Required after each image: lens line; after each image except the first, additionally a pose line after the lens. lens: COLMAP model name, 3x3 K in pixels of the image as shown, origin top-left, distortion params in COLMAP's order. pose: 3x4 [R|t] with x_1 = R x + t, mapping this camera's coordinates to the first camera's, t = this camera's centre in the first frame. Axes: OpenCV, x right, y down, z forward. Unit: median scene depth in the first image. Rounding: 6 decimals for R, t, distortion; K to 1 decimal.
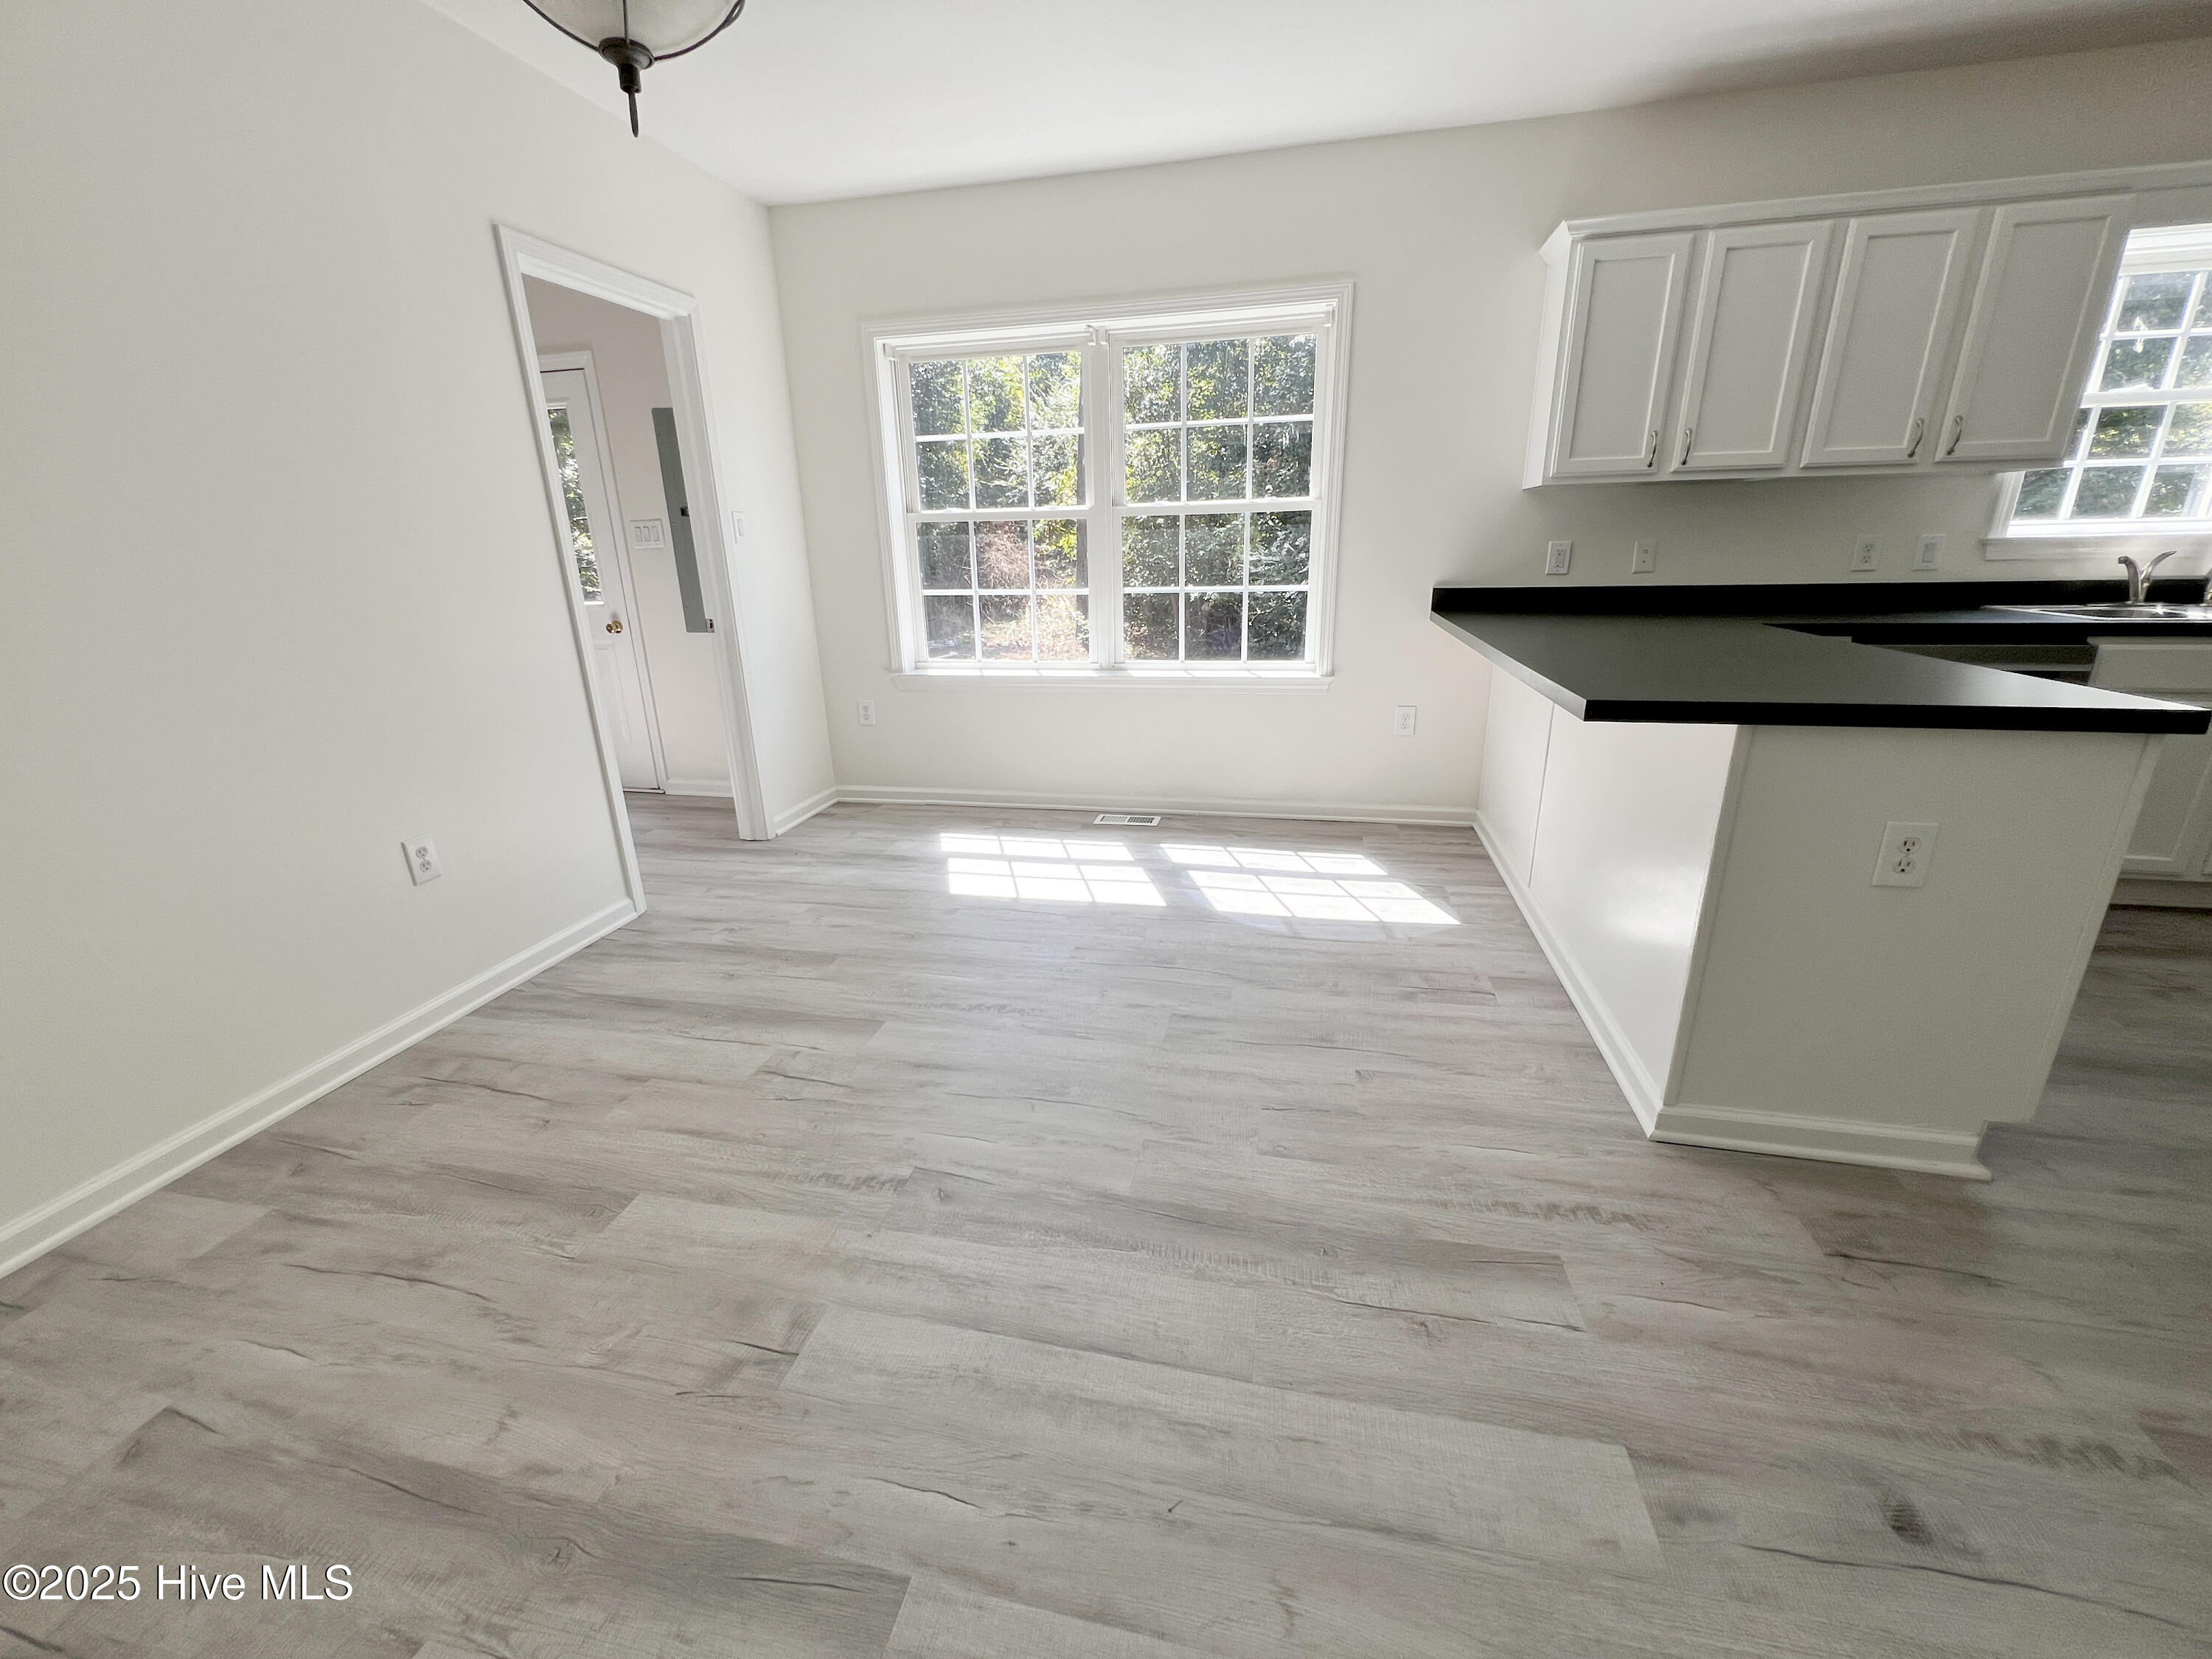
lens RADIAL K [[888.3, 0, 1097.3], [0, 888.3, 827.3], [0, 0, 1]] dist [-0.000697, 0.000420]
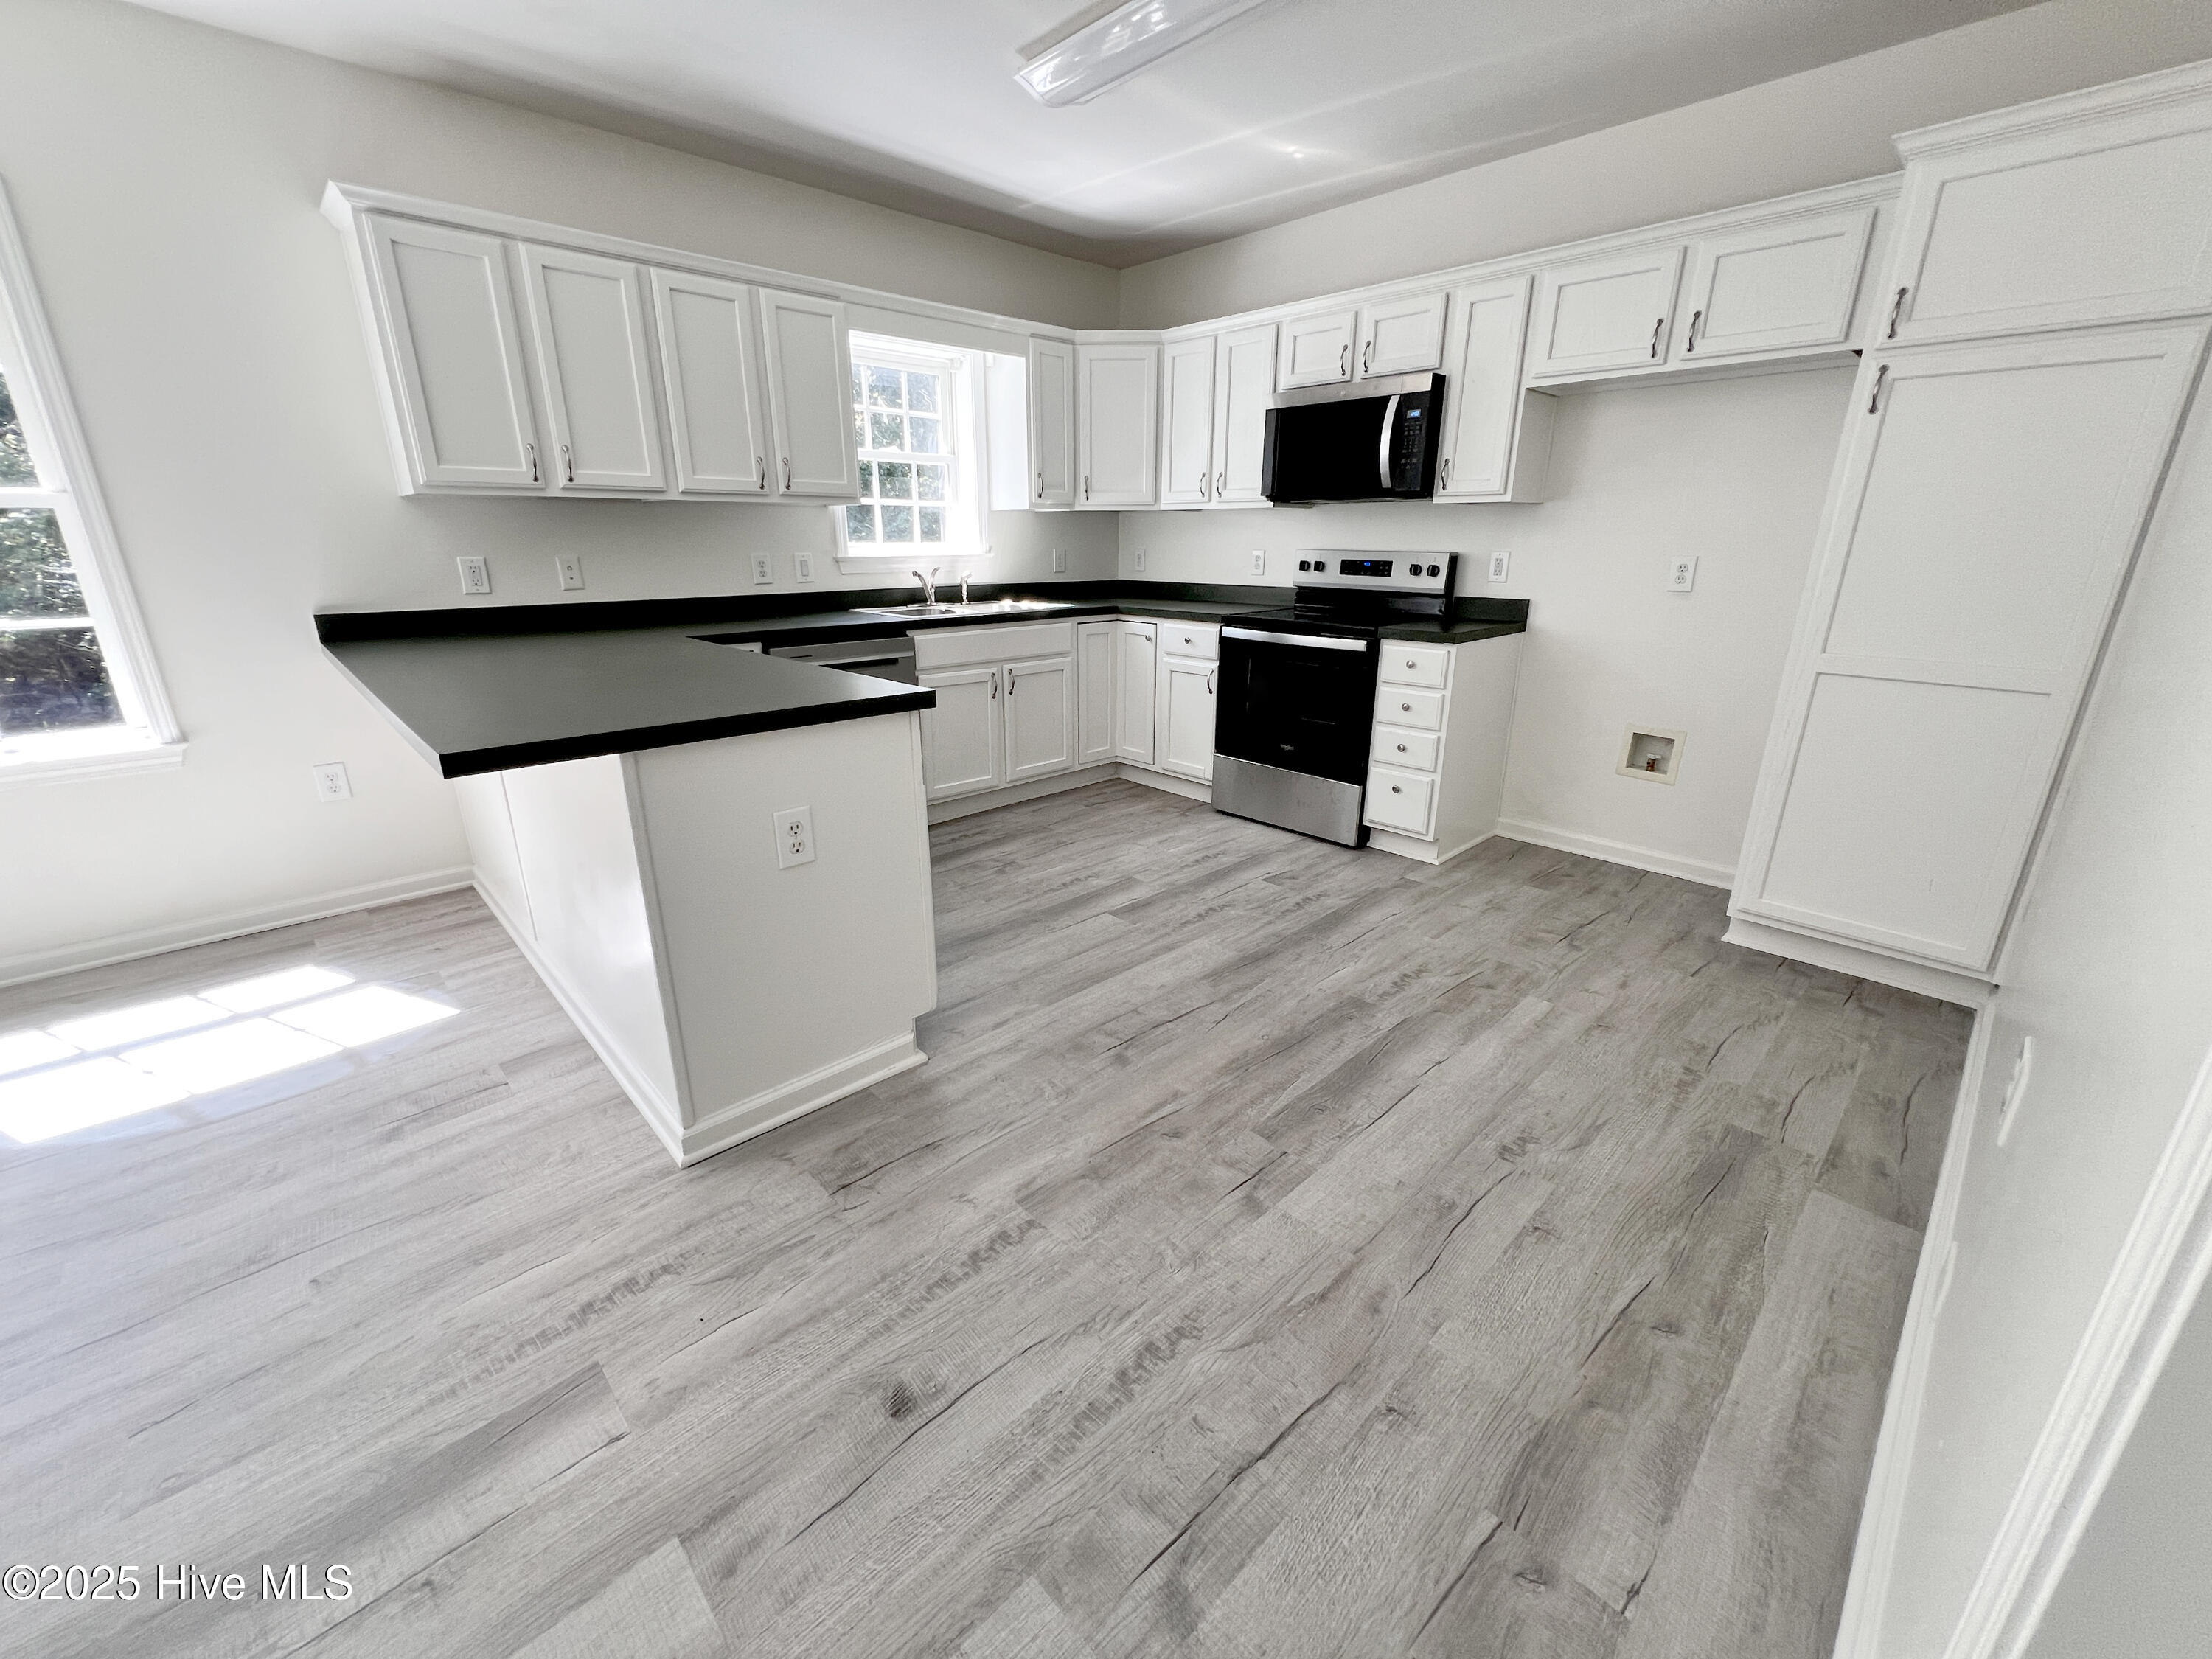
lens RADIAL K [[888.3, 0, 1097.3], [0, 888.3, 827.3], [0, 0, 1]] dist [-0.000697, 0.000420]
pose [[0.558528, -0.236925, 0.794930, 0.136756], [0.241829, 0.963218, 0.117170, -0.014651], [-0.793451, 0.126794, 0.595280, -0.005450]]
